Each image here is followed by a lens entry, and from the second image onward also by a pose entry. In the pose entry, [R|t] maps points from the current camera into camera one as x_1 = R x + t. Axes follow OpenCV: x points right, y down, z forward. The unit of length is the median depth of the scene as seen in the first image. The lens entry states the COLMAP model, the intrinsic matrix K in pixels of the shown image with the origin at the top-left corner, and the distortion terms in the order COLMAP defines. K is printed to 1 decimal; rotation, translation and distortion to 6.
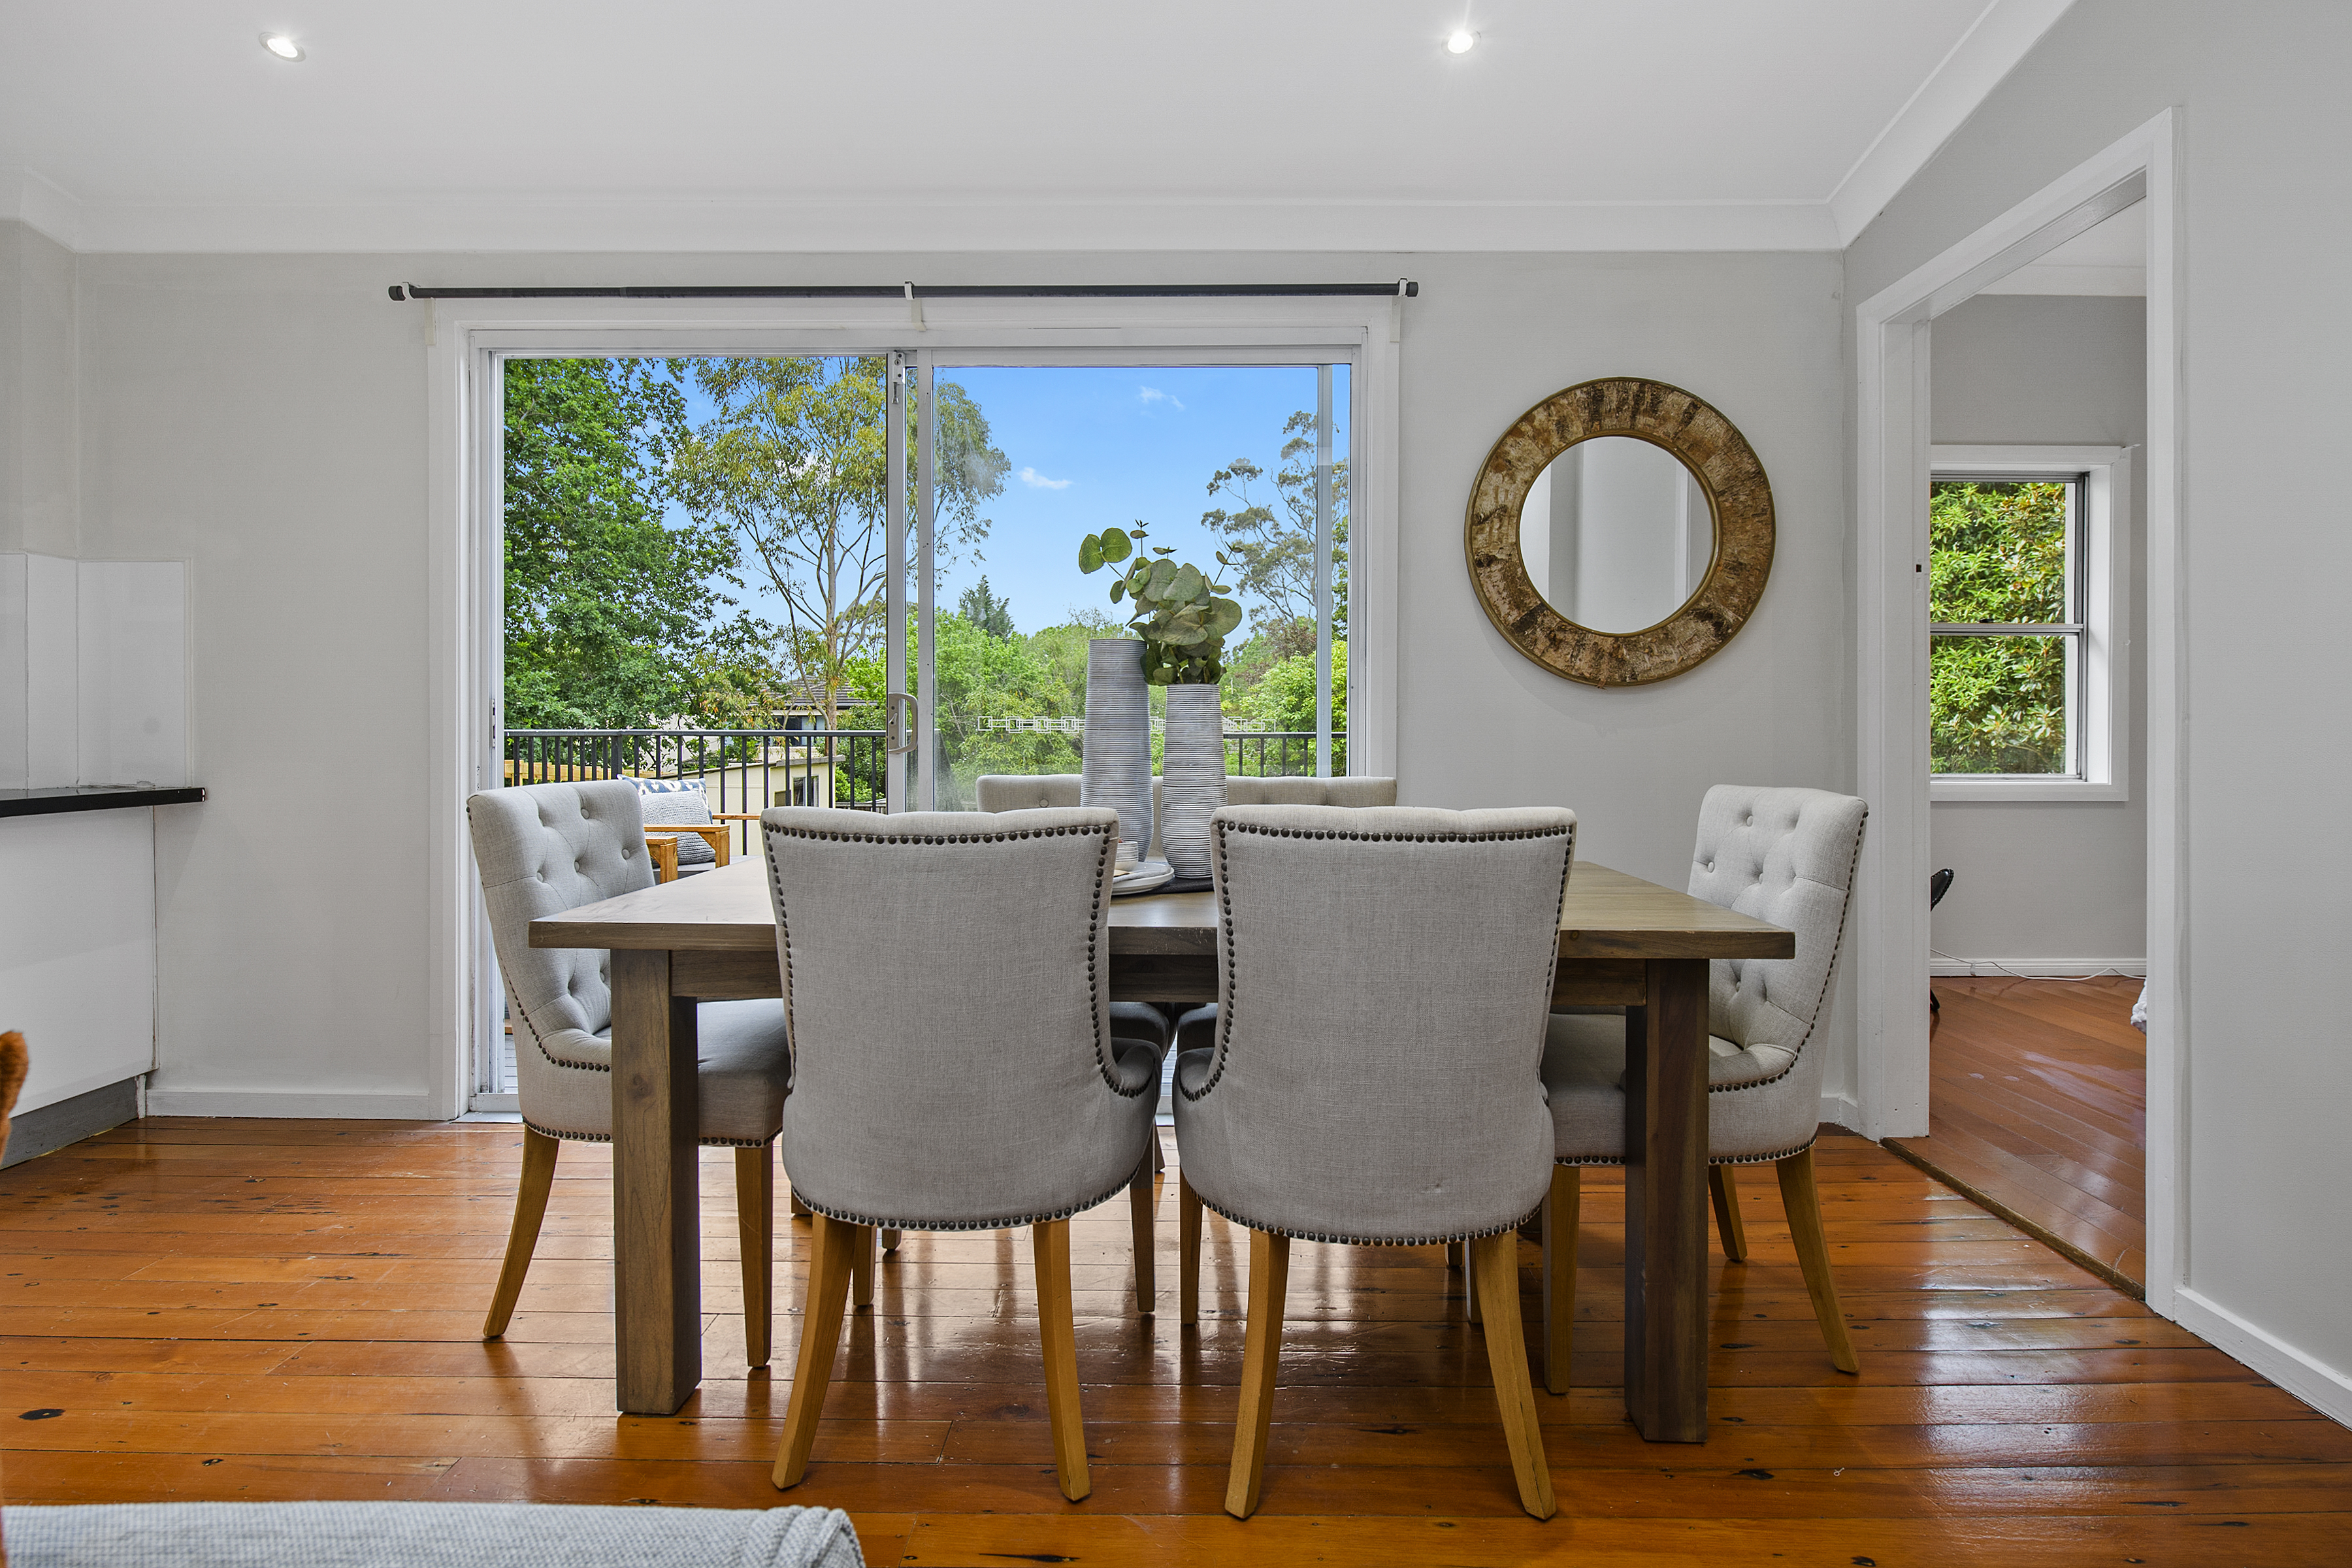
lens RADIAL K [[1158.6, 0, 1194.7], [0, 1158.6, 740.8], [0, 0, 1]] dist [-0.002927, -0.000206]
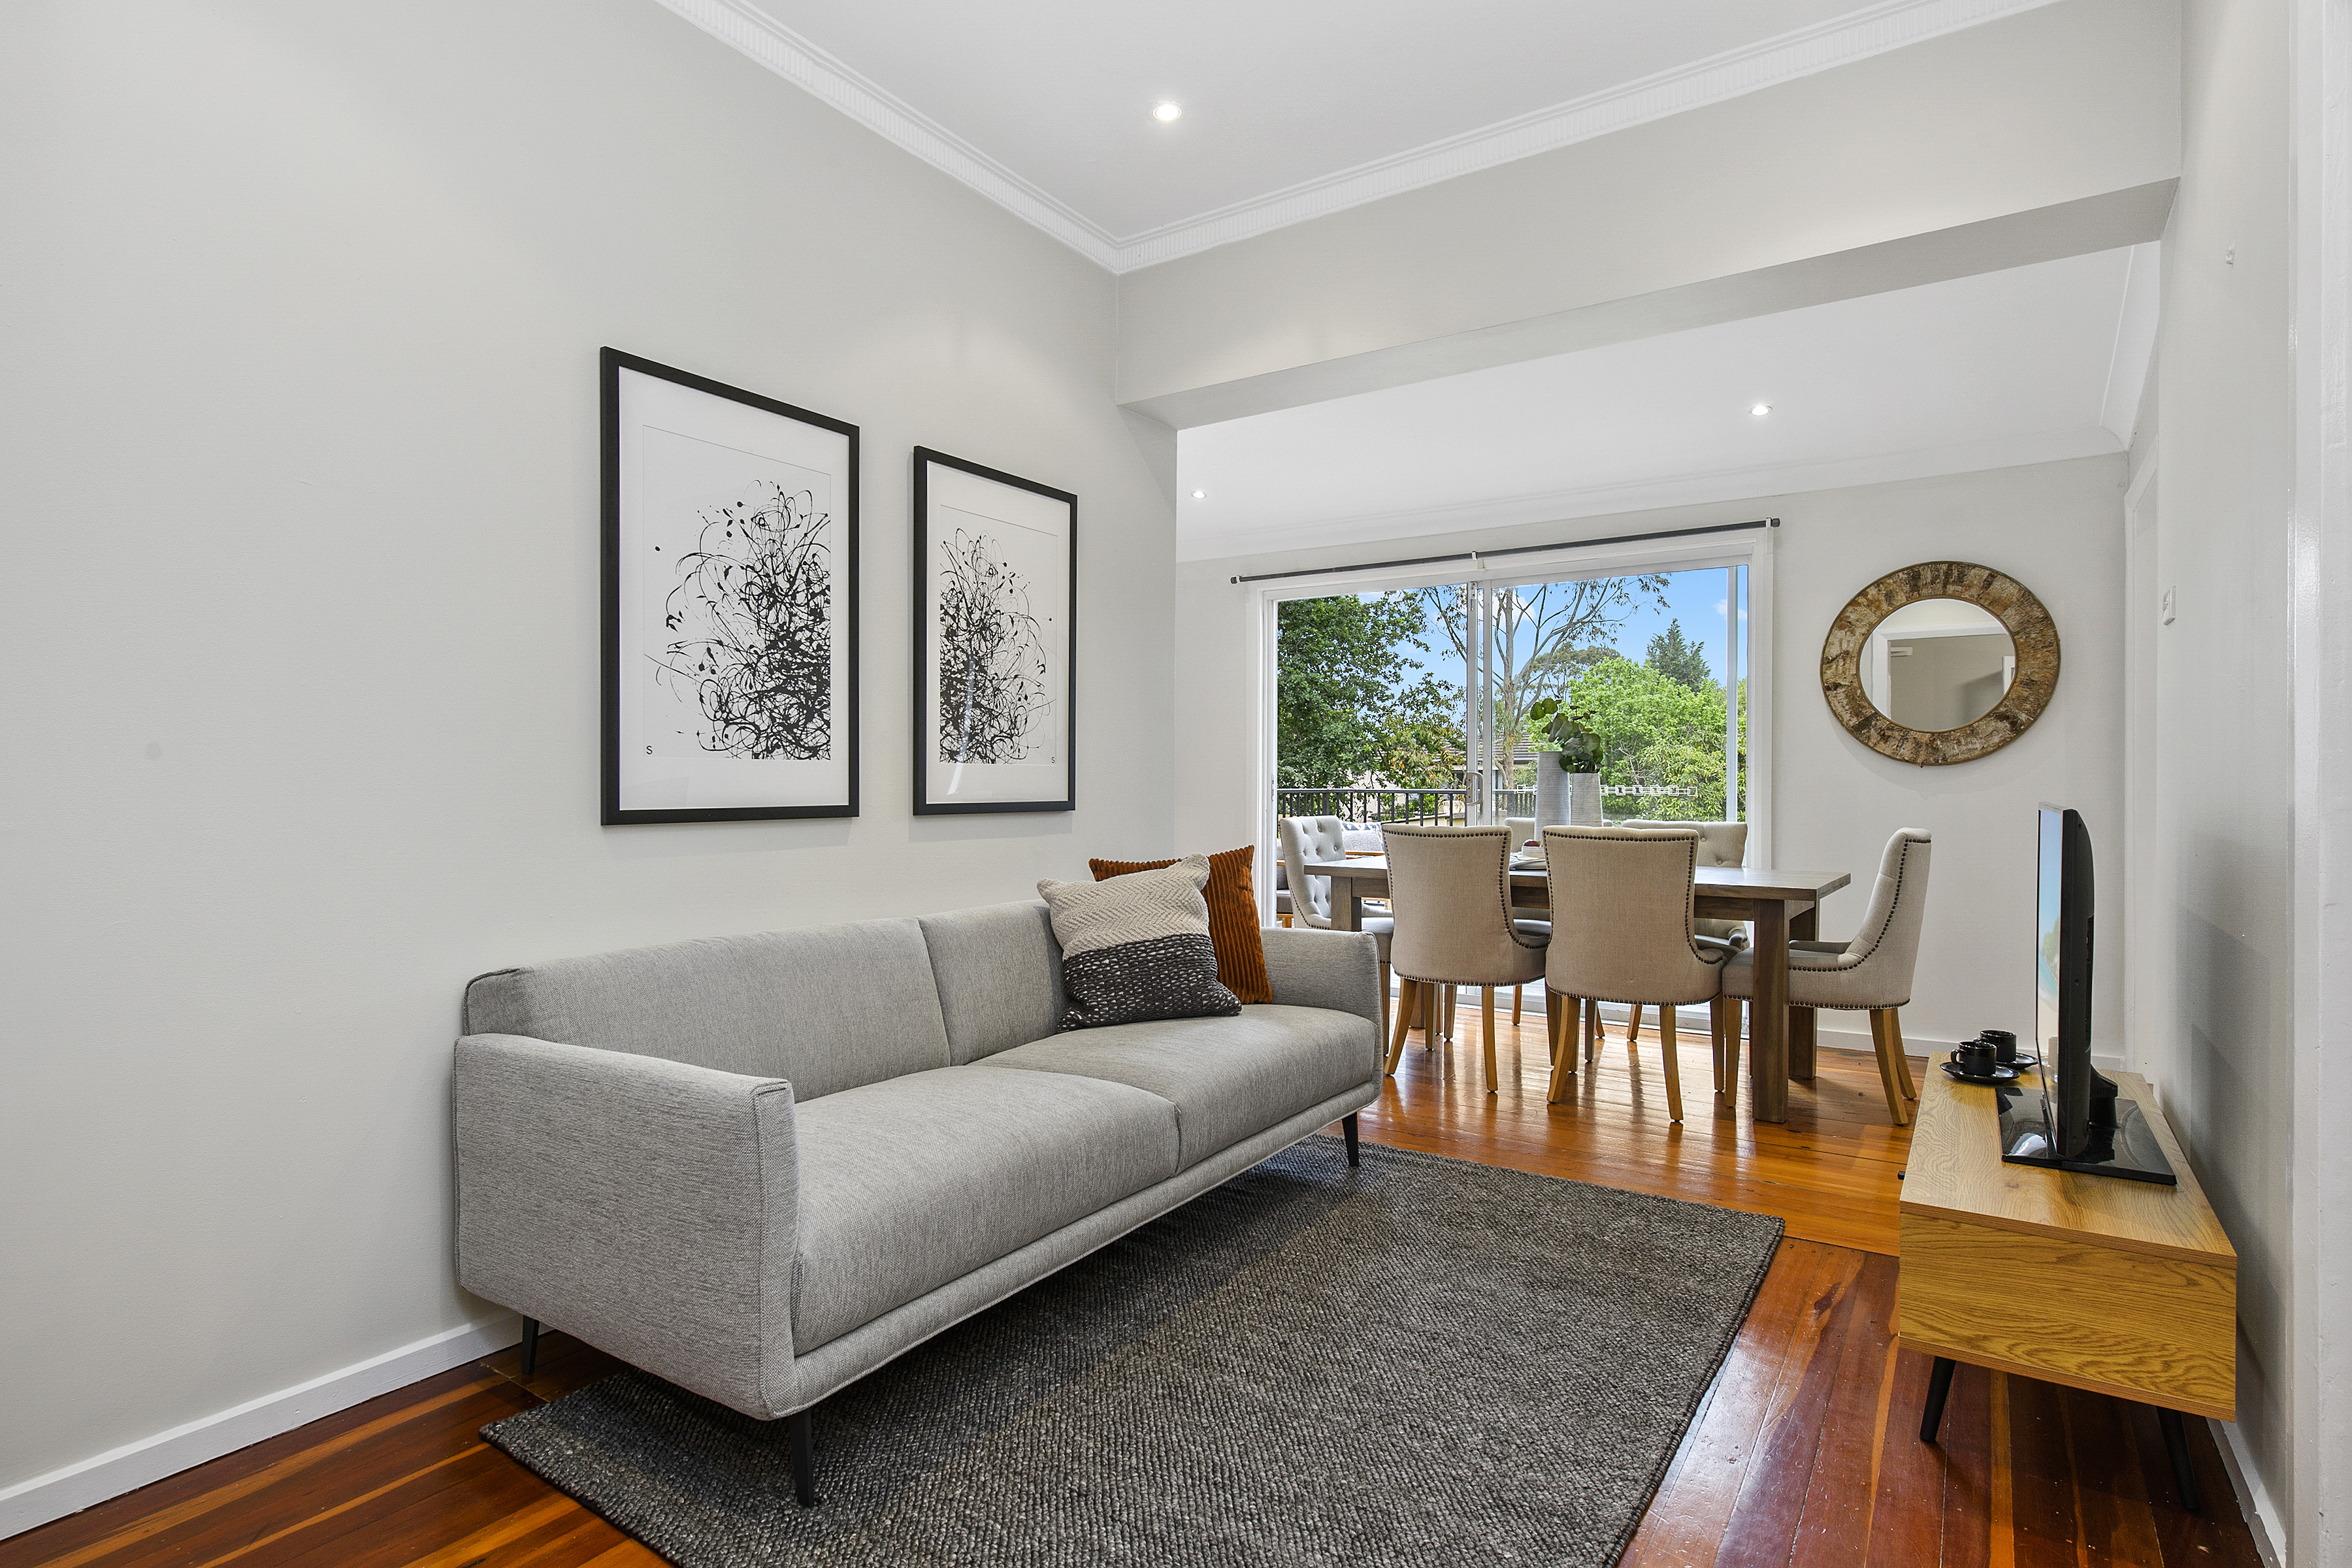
lens RADIAL K [[1211.4, 0, 1173.7], [0, 1211.4, 787.9], [0, 0, 1]] dist [0.000609, 0.000083]
pose [[0.835240, 0.001829, -0.549882, 0.154908], [-0.005086, 0.999977, -0.004399, -0.002468], [0.549862, 0.006471, 0.835230, -0.326295]]
